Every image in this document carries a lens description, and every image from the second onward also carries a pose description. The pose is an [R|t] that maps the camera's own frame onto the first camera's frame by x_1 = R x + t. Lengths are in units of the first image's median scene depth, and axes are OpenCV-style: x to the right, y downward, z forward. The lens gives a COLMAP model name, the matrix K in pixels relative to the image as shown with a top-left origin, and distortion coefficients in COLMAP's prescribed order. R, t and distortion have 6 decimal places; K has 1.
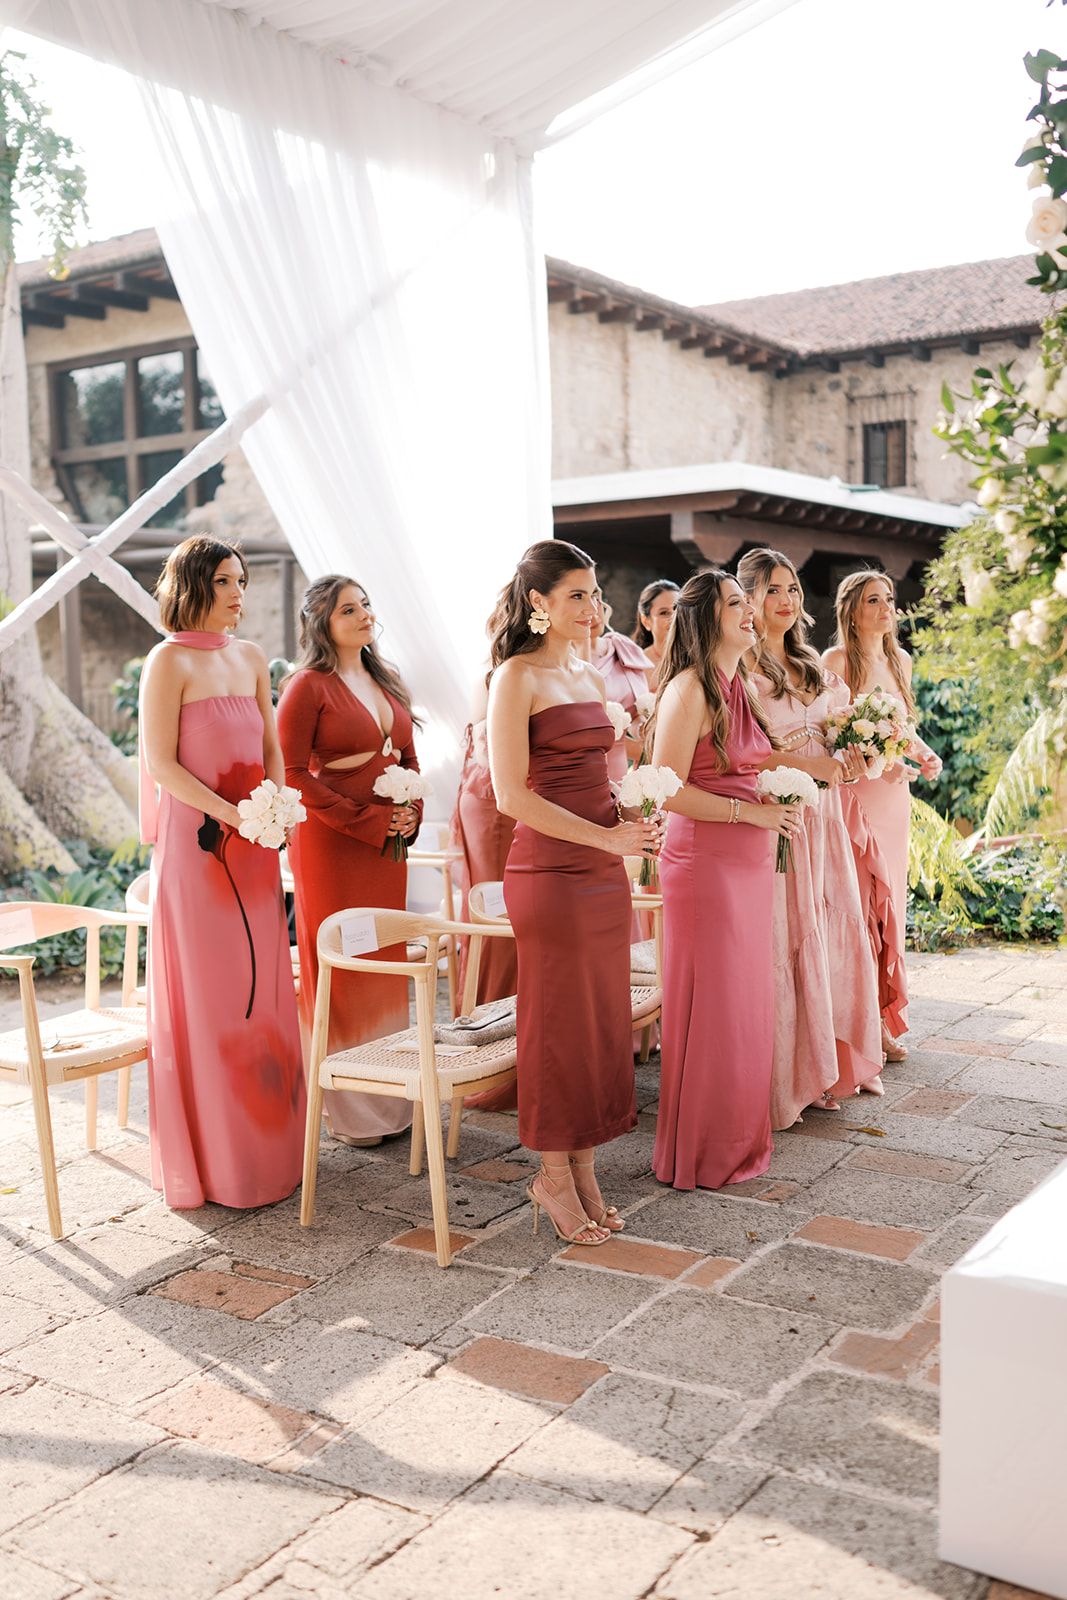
lens RADIAL K [[1583.2, 0, 533.5], [0, 1583.2, 800.0], [0, 0, 1]] dist [0.007185, -0.005683]
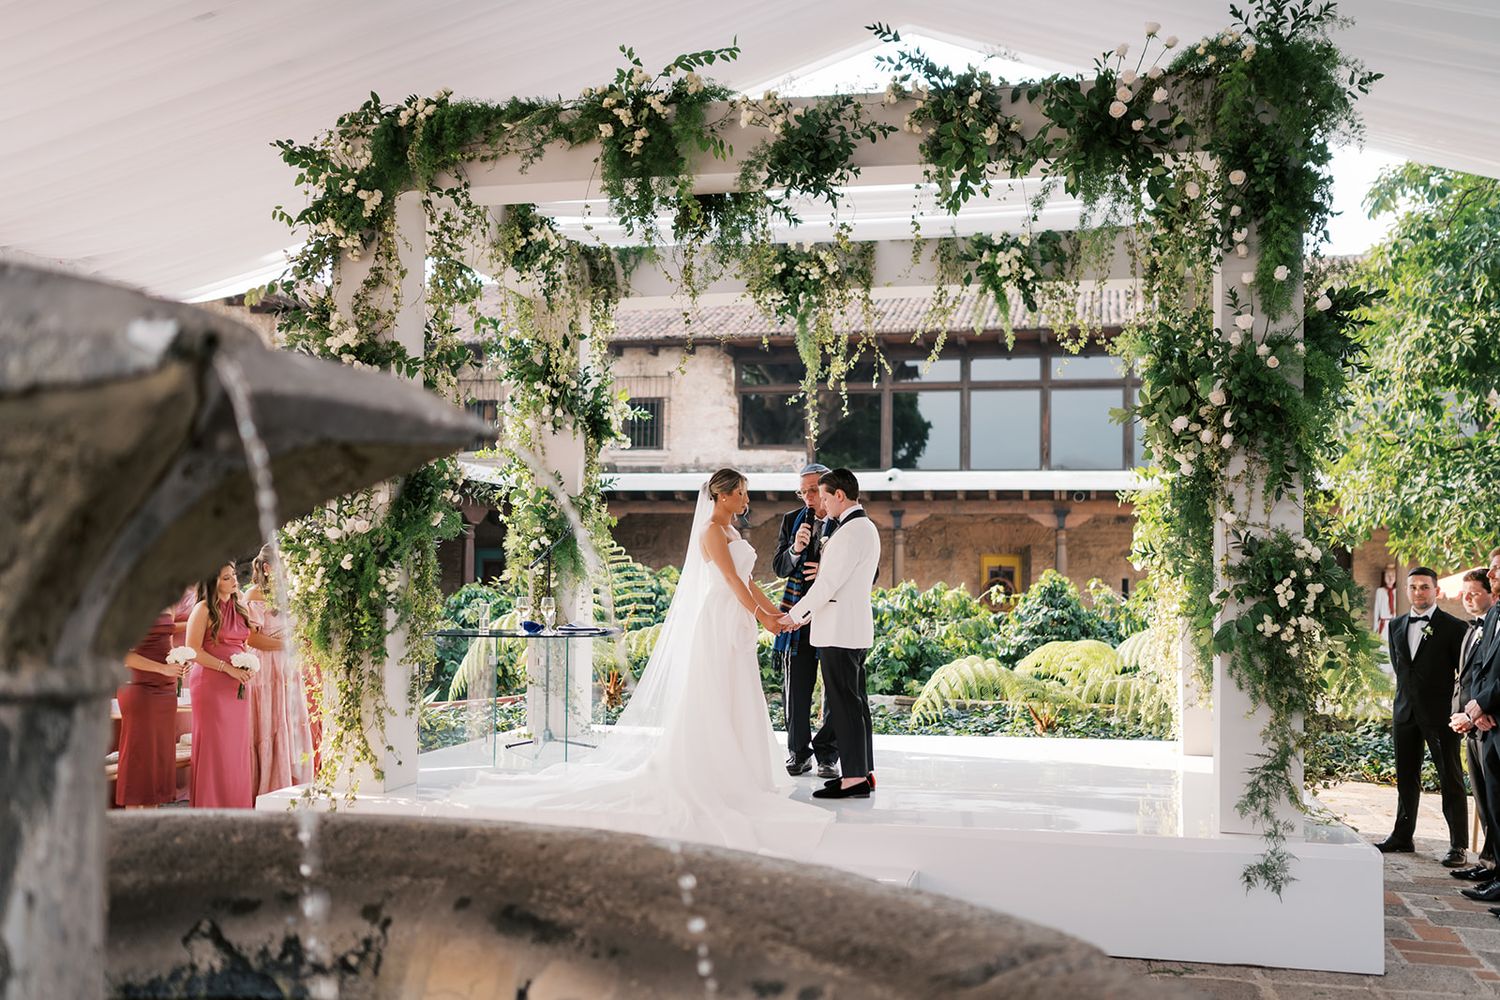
lens RADIAL K [[1484.2, 0, 750.0], [0, 1484.2, 500.0], [0, 0, 1]] dist [0.007185, -0.005683]
pose [[0.937801, 0.050821, 0.343434, 0.014365], [-0.003143, 0.990430, -0.137981, 0.011848], [-0.347160, 0.128319, 0.928986, -0.223089]]
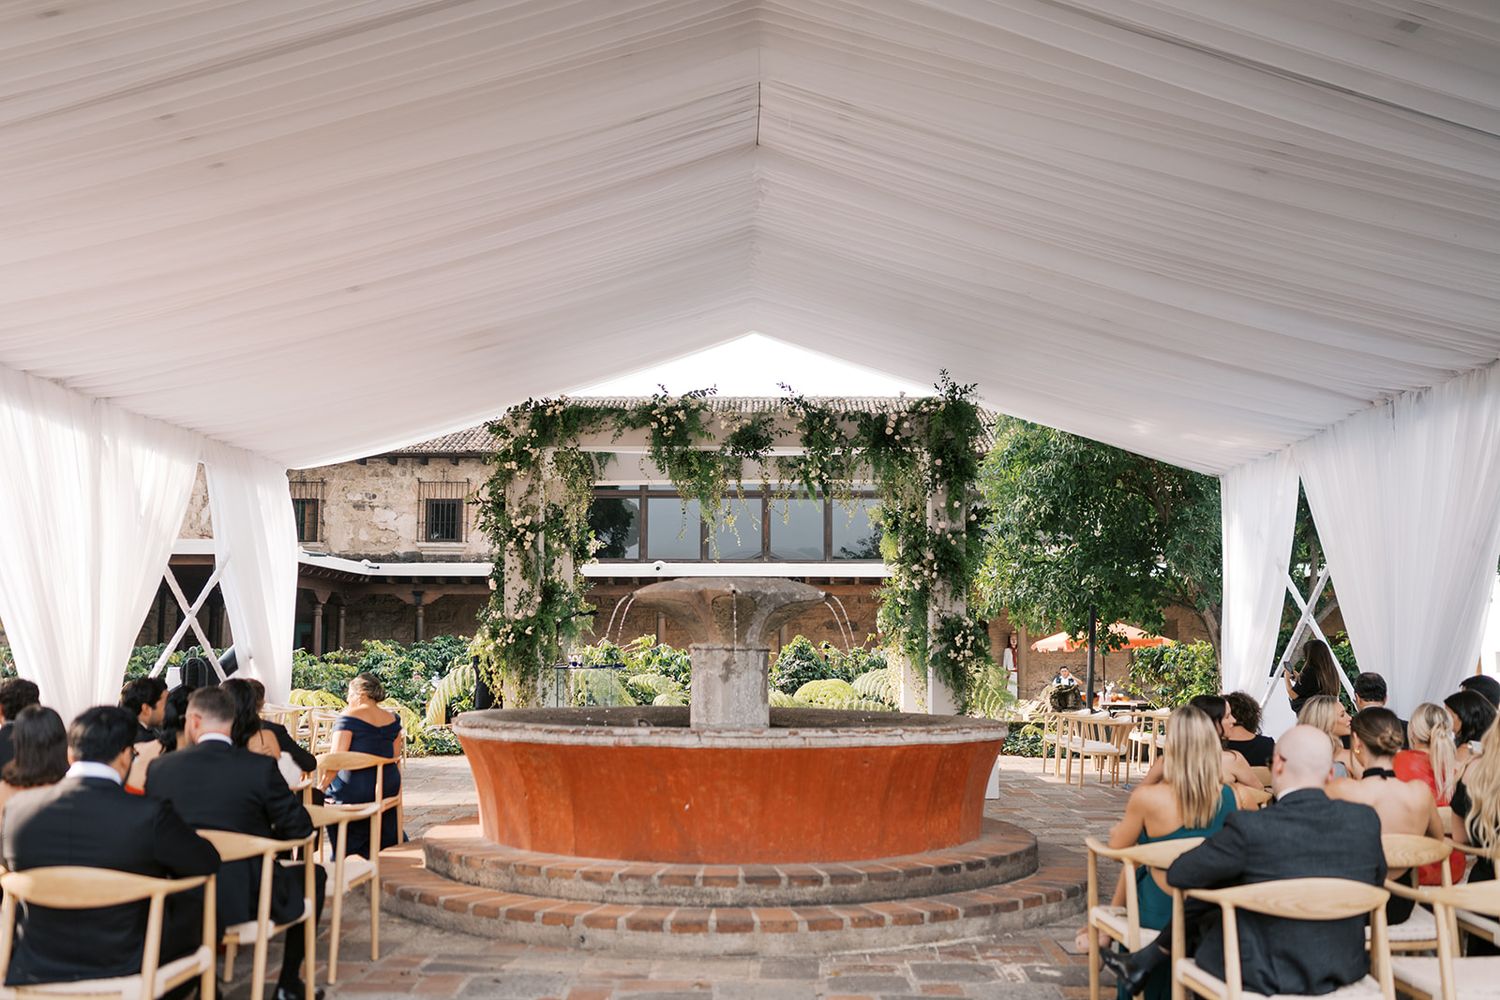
lens RADIAL K [[1484.2, 0, 750.0], [0, 1484.2, 500.0], [0, 0, 1]] dist [0.007185, -0.005683]
pose [[0.837673, 0.079386, 0.540372, -0.220715], [0.025271, 0.982687, -0.183541, 0.045924], [-0.545587, 0.167403, 0.821164, -0.483486]]
